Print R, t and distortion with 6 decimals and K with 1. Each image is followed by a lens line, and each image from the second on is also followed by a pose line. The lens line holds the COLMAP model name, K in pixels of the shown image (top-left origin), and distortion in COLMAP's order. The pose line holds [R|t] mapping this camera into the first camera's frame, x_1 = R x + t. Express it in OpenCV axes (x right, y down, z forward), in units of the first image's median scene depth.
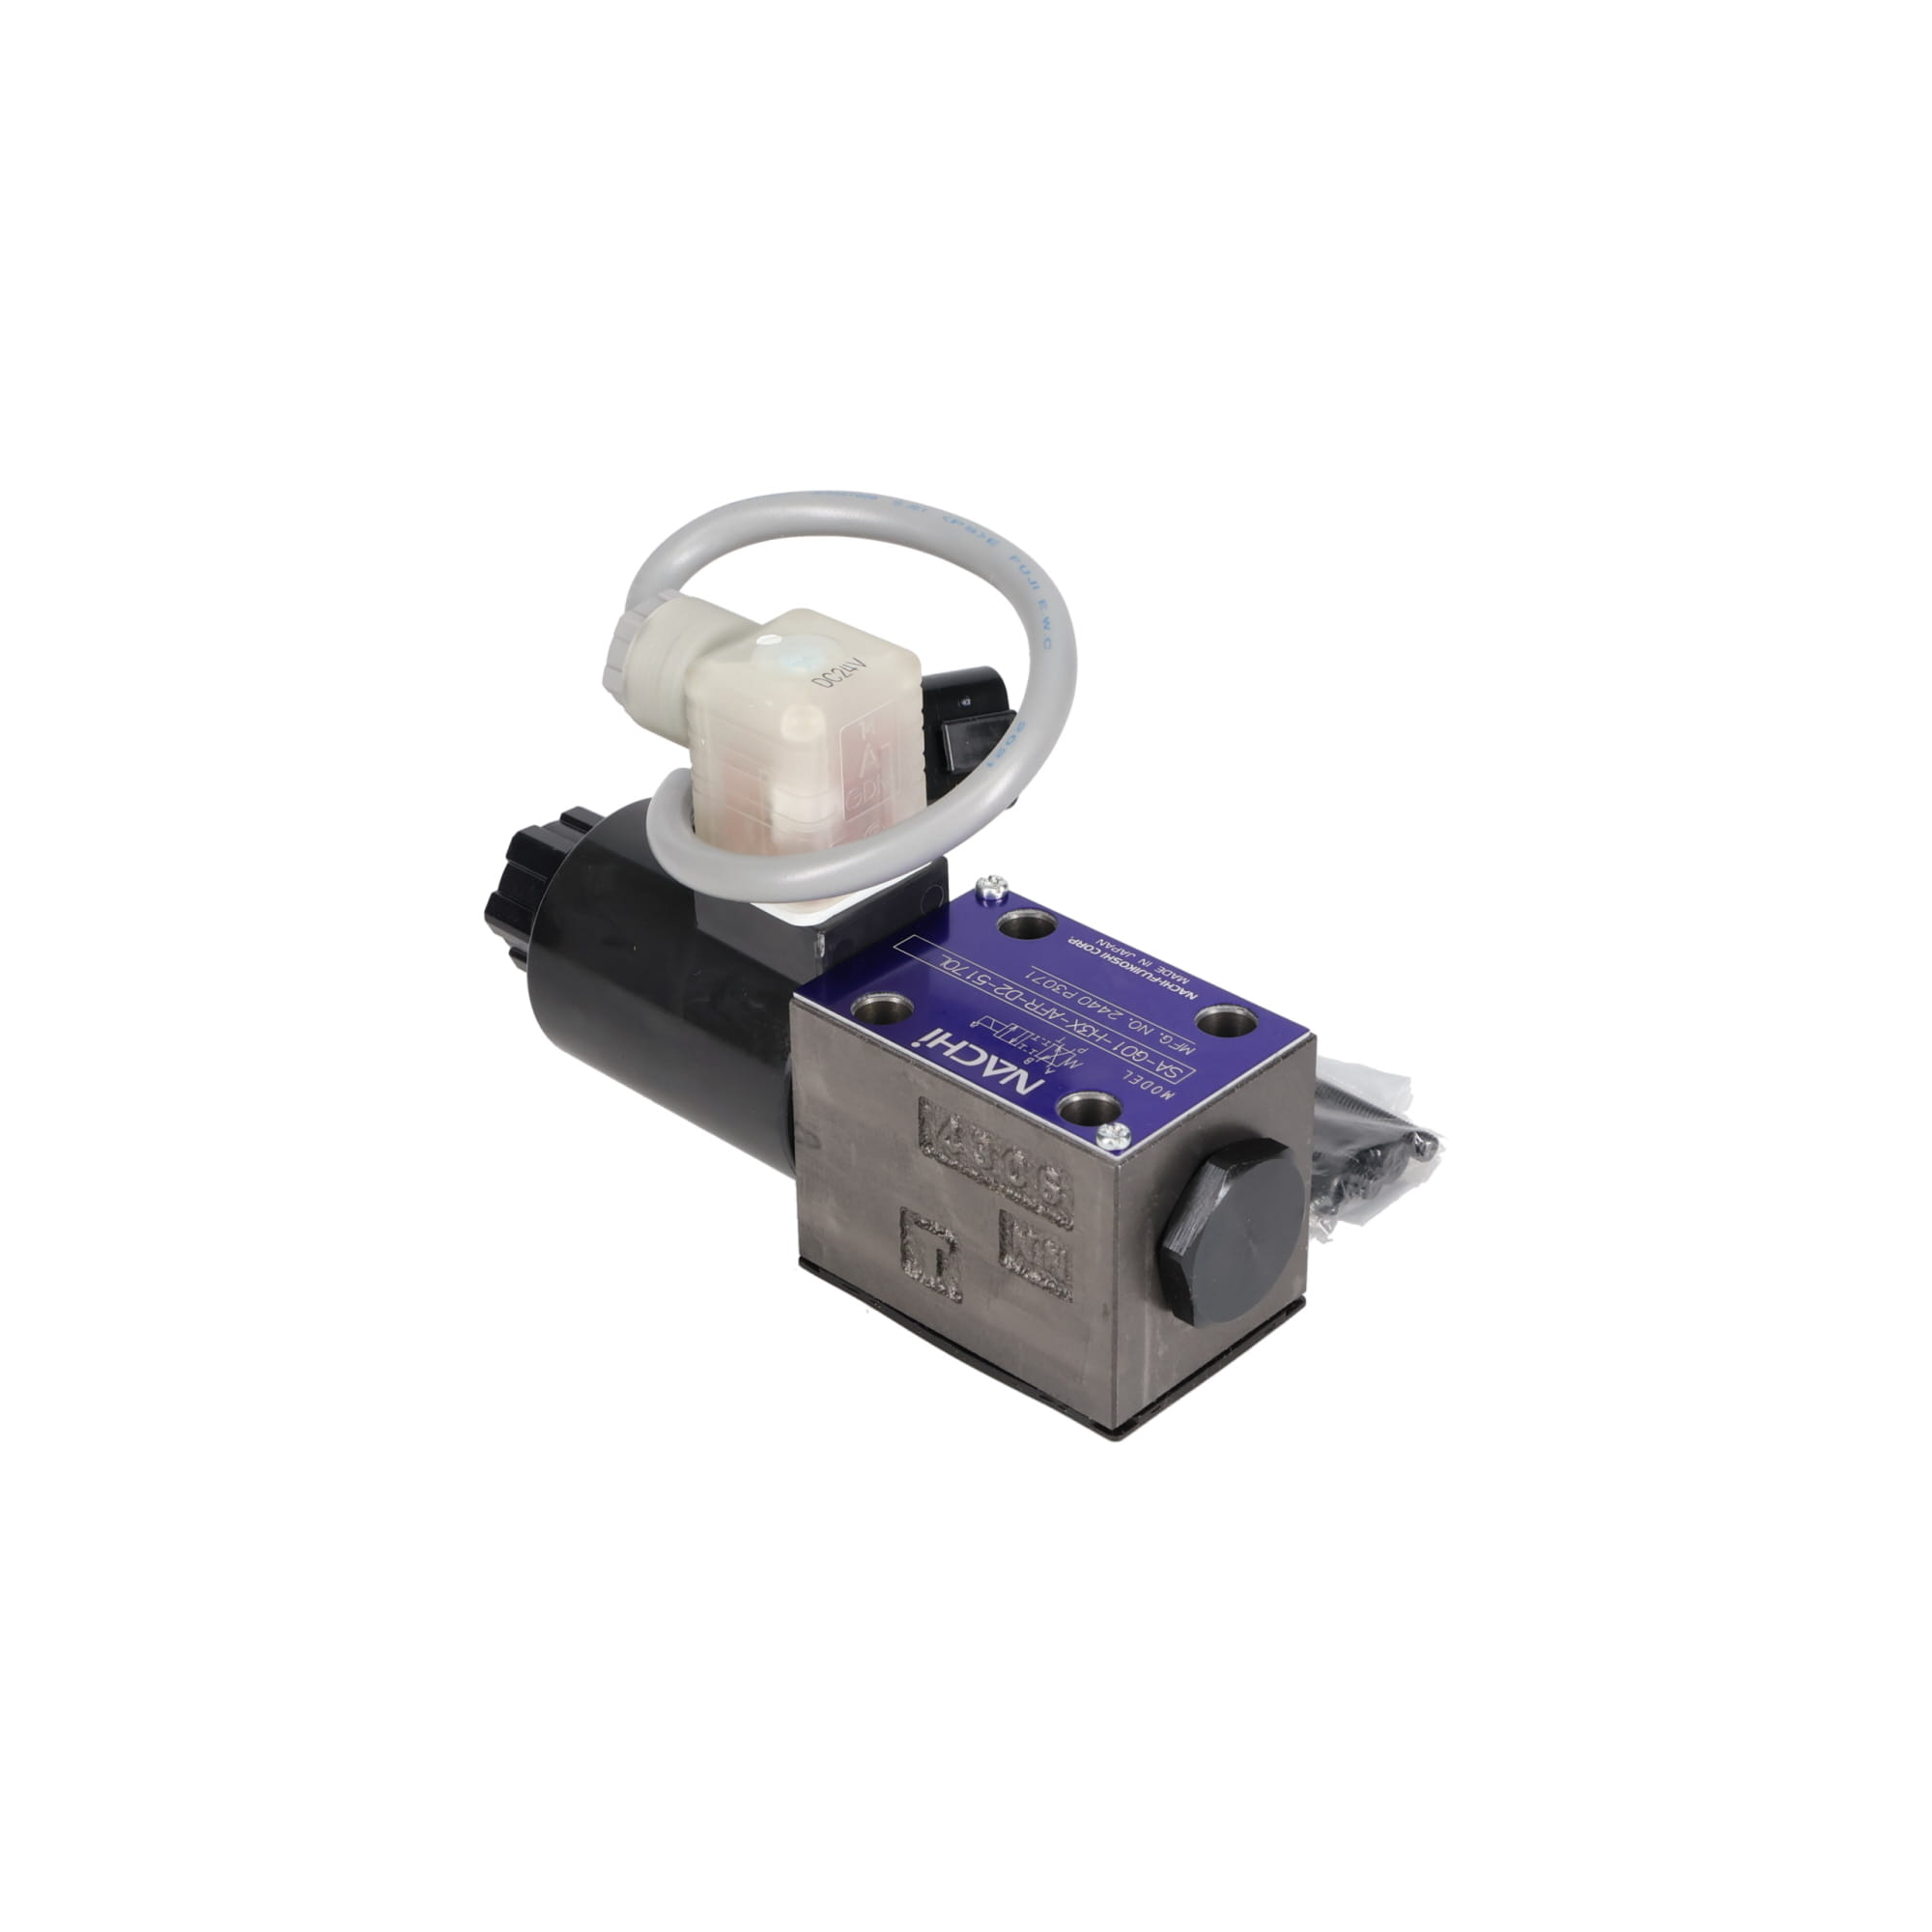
lens RADIAL K [[3779.6, 0, 966.0], [0, 3779.6, 966.0], [0, 0, 1]] dist [0.316142, 0.004471]
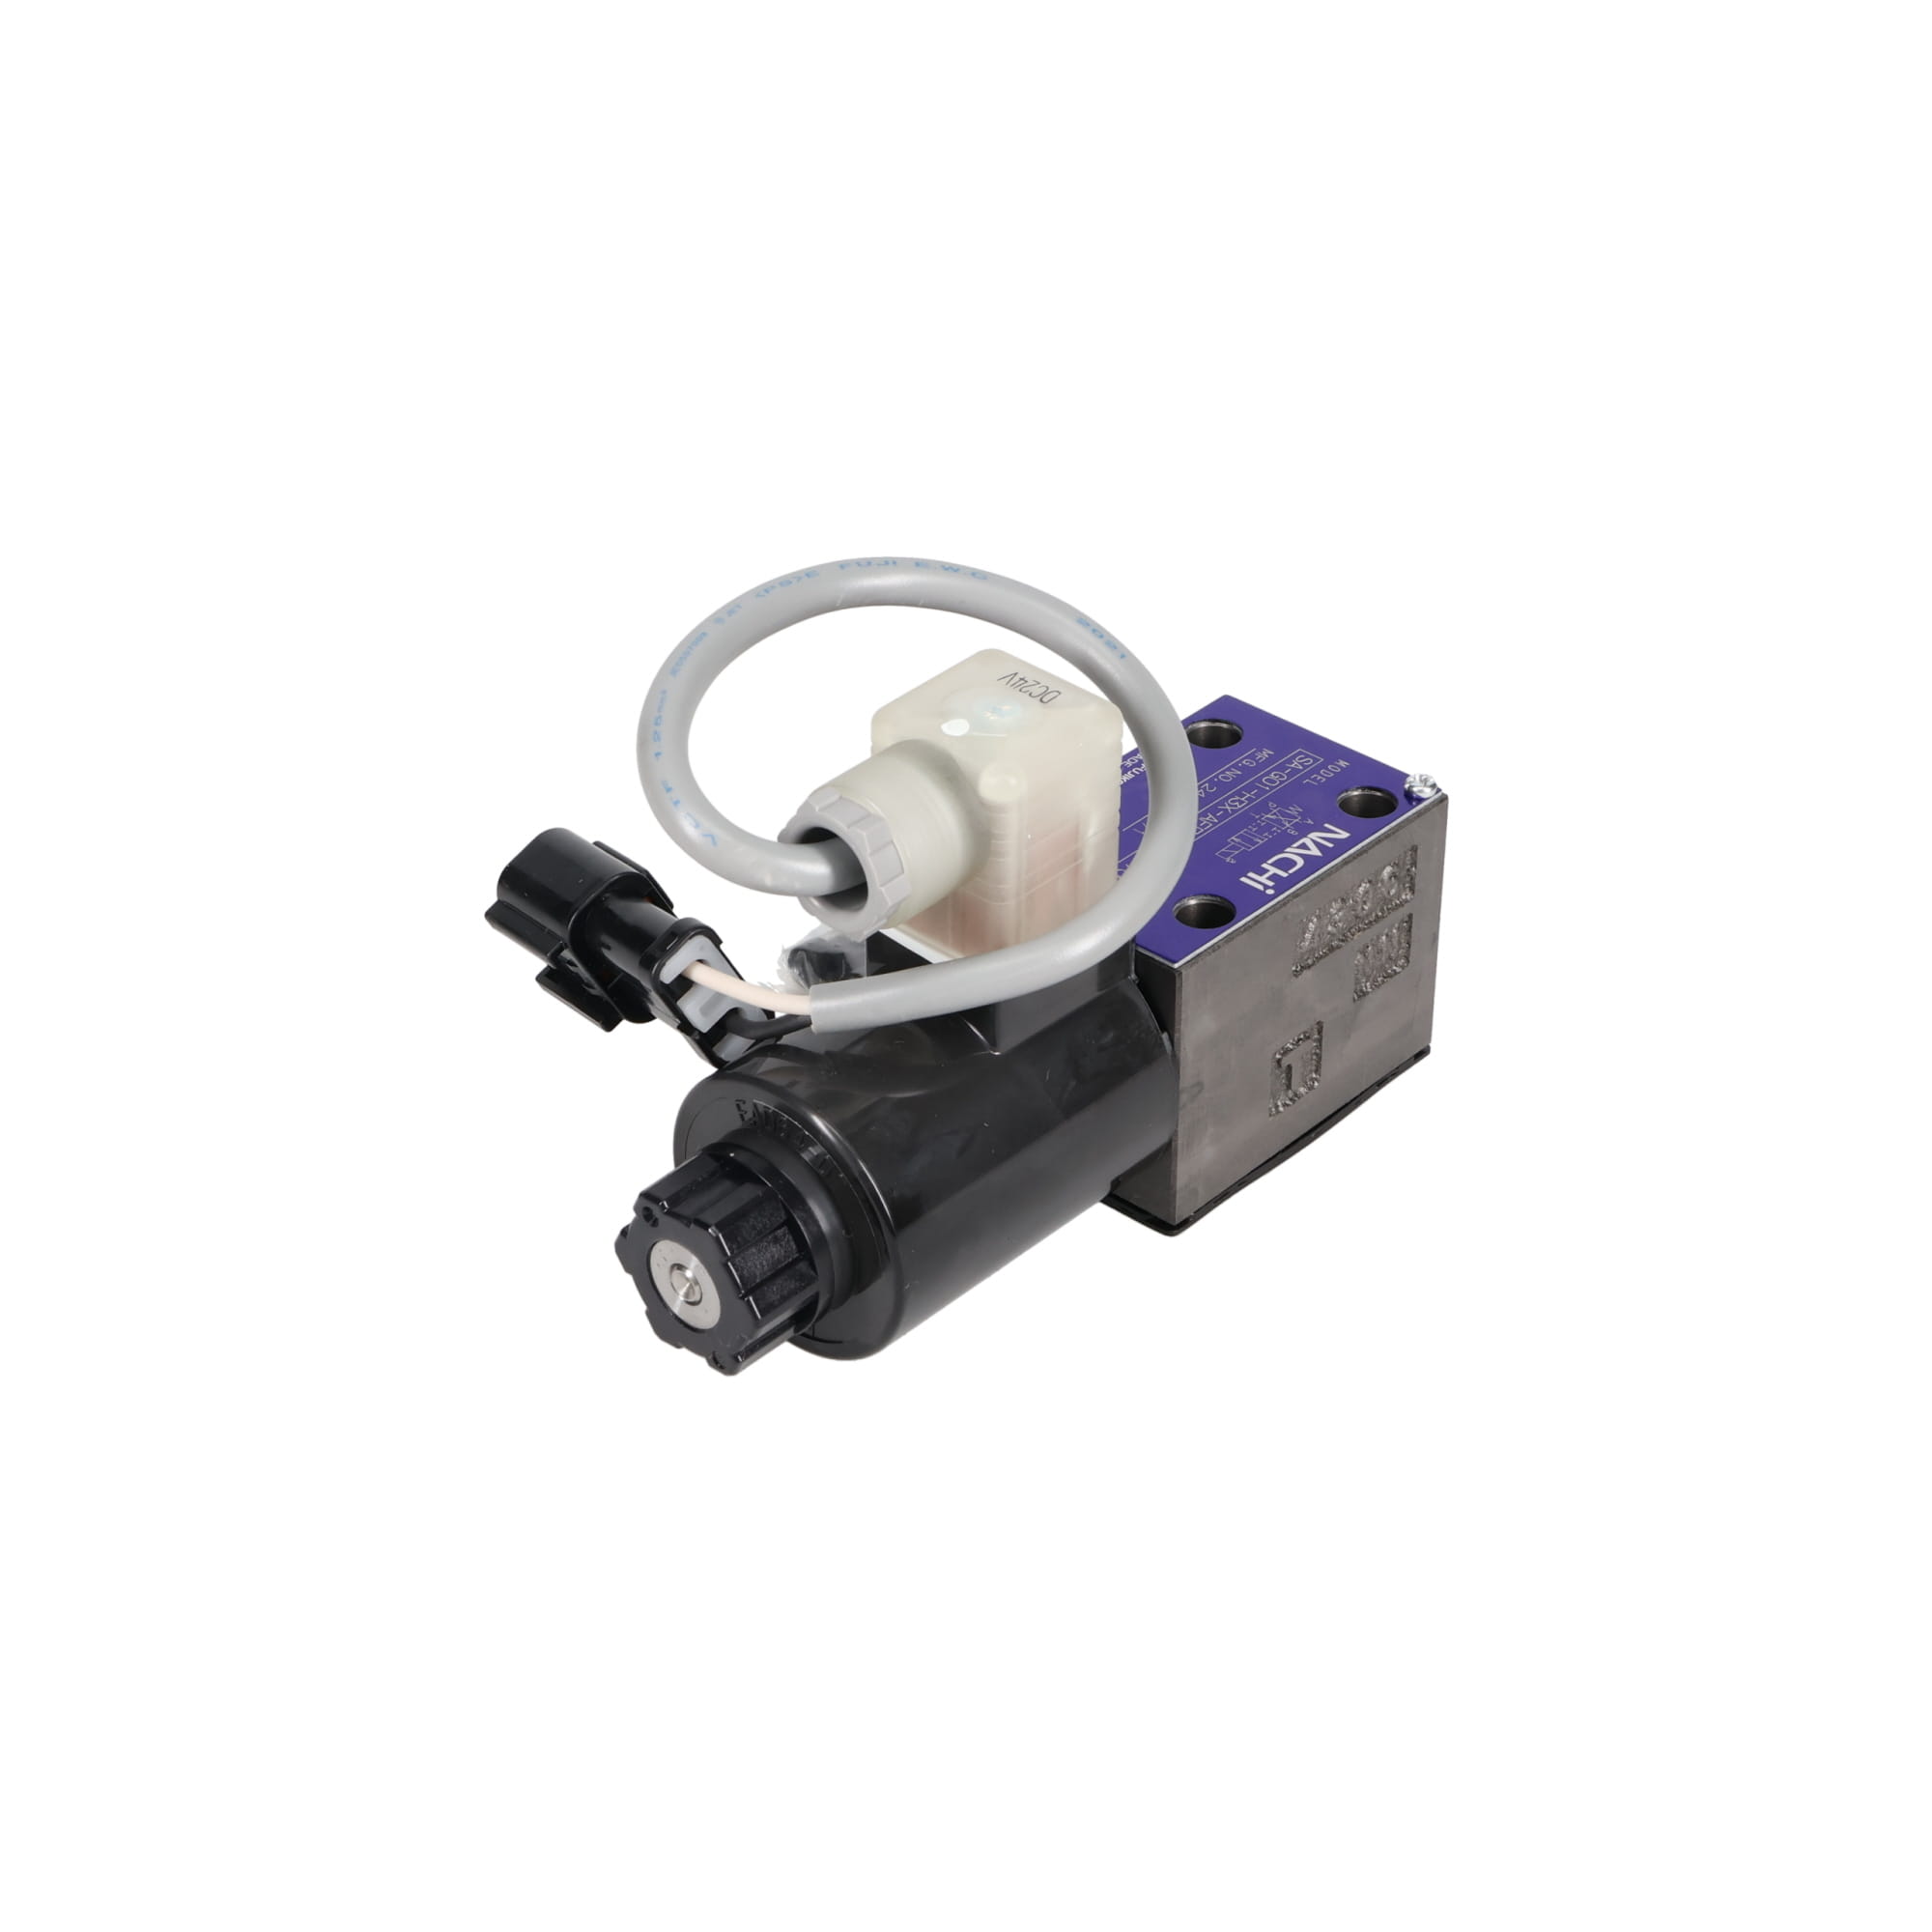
lens RADIAL K [[3779.6, 0, 966.0], [0, 3779.6, 966.0], [0, 0, 1]] dist [0.316142, 0.004471]
pose [[0.024121, -0.569981, 0.821304, -0.850762], [0.554292, 0.691325, 0.463497, -0.476280], [-0.831973, 0.444062, 0.332611, 0.719085]]
